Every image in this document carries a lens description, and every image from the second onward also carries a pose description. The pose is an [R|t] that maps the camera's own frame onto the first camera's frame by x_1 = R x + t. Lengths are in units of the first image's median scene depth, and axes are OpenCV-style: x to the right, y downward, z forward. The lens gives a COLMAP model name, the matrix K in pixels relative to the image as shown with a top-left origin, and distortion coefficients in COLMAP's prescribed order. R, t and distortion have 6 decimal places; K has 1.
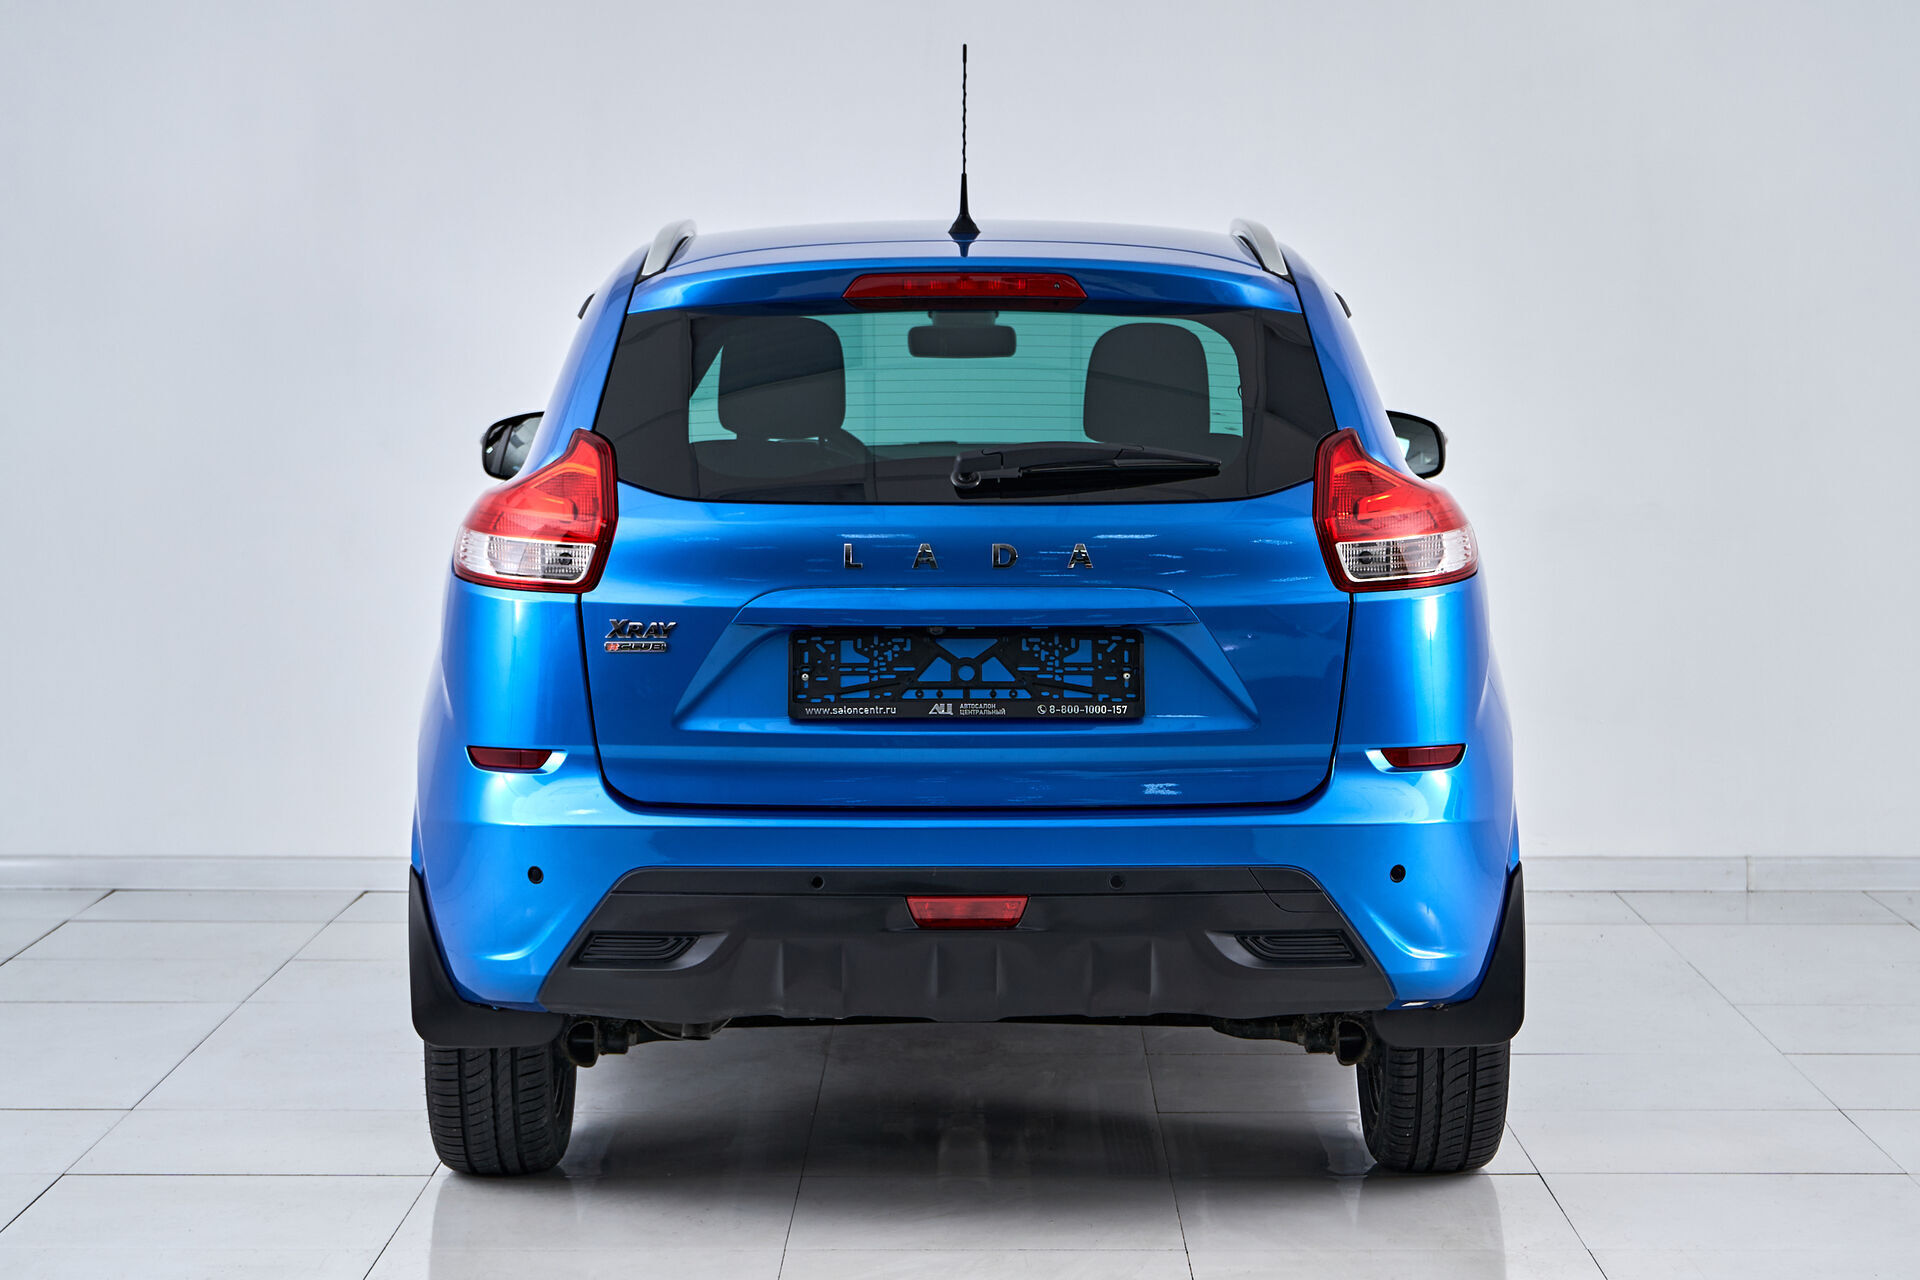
lens RADIAL K [[3851.6, 0, 959.0], [0, 3851.6, 638.2], [0, 0, 1]] dist [0.117860, 0.000000]
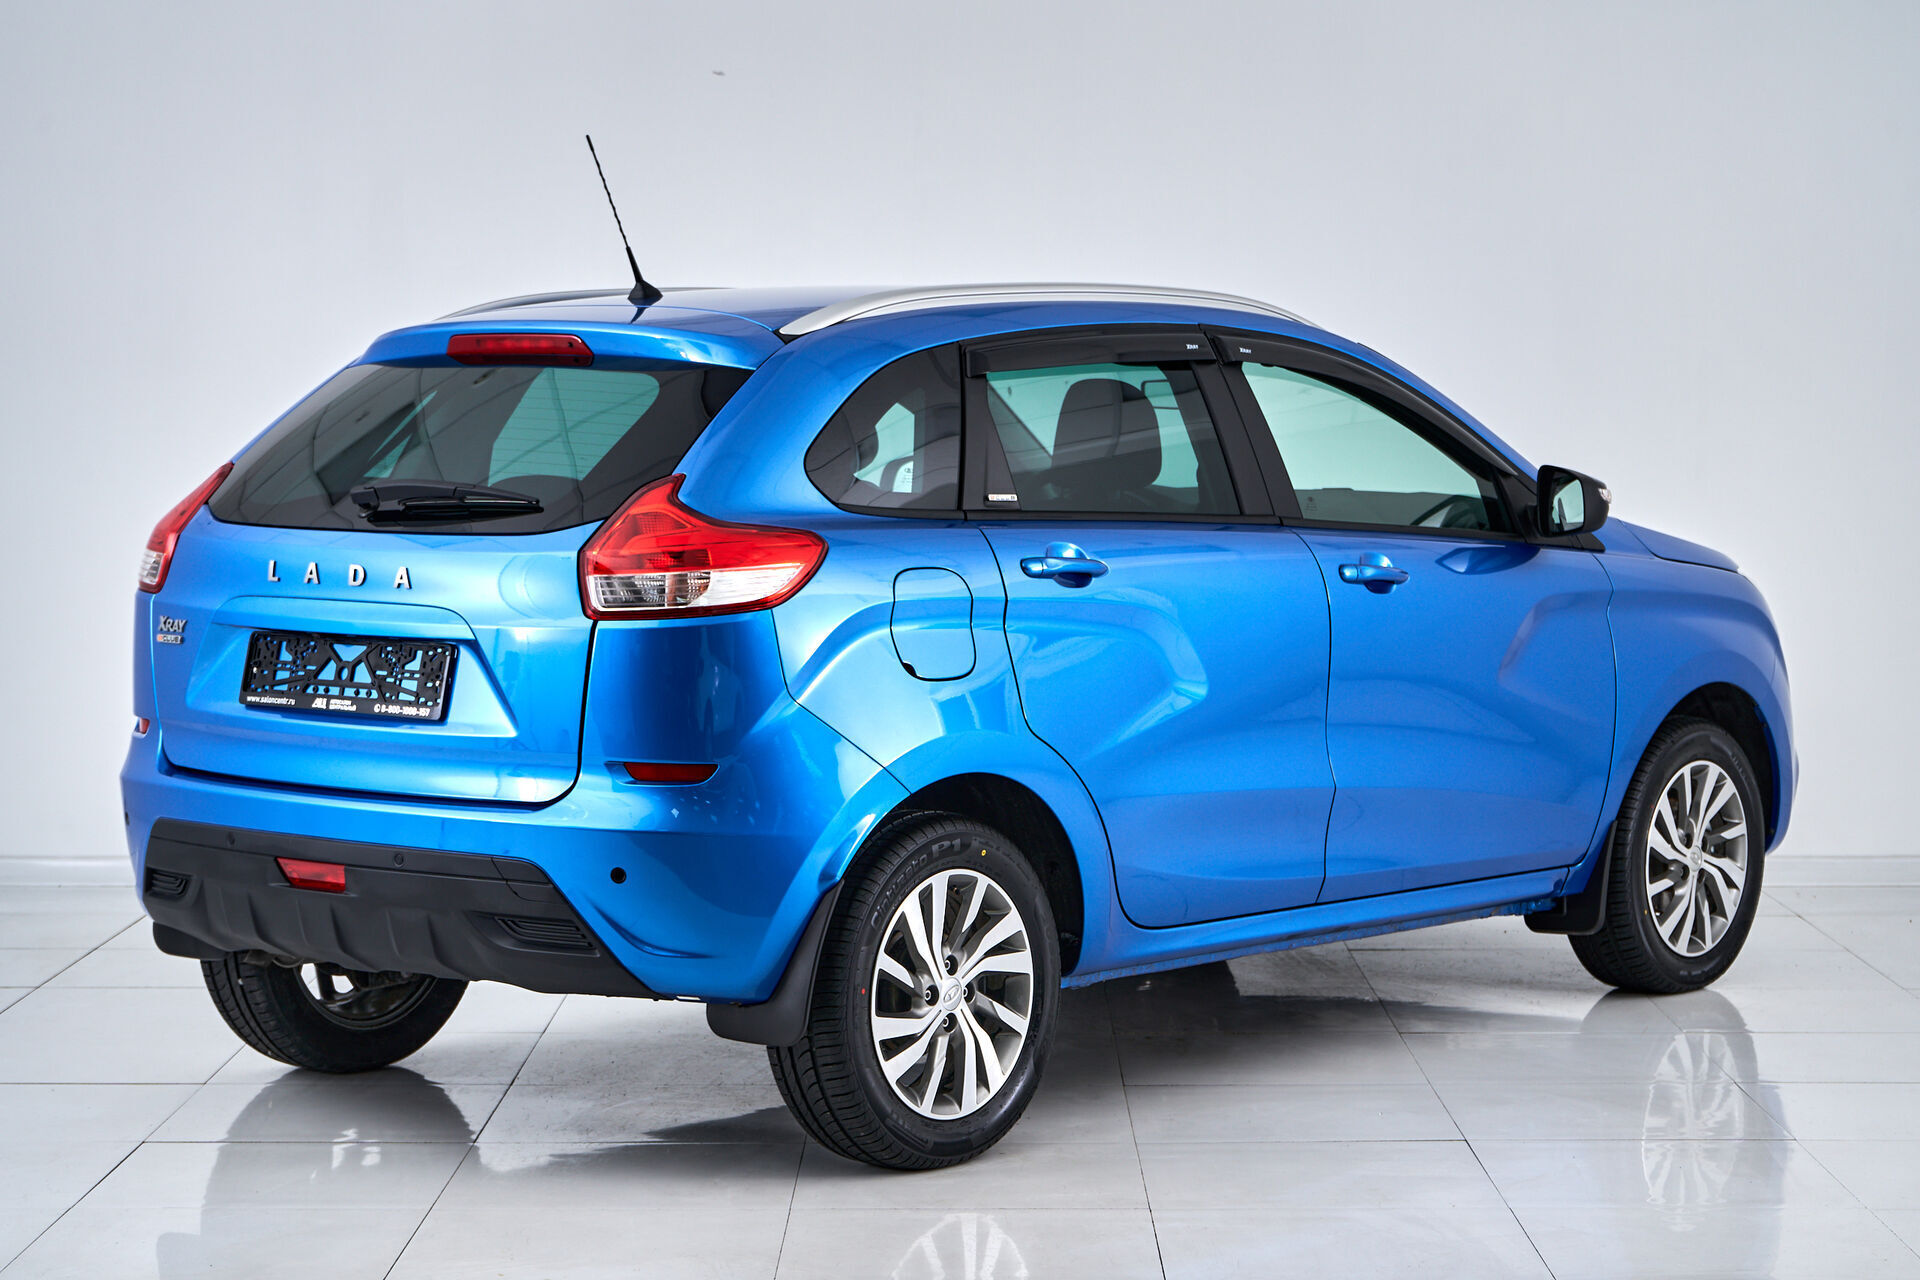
lens RADIAL K [[3851.6, 0, 959.5], [0, 3851.6, 628.8], [0, 0, 1]] dist [0.117860, 0.000000]
pose [[0.751642, 0.043058, -0.658164, 0.783836], [-0.052479, 0.998607, 0.005399, -0.017890], [0.657480, 0.030482, 0.752855, 0.198237]]
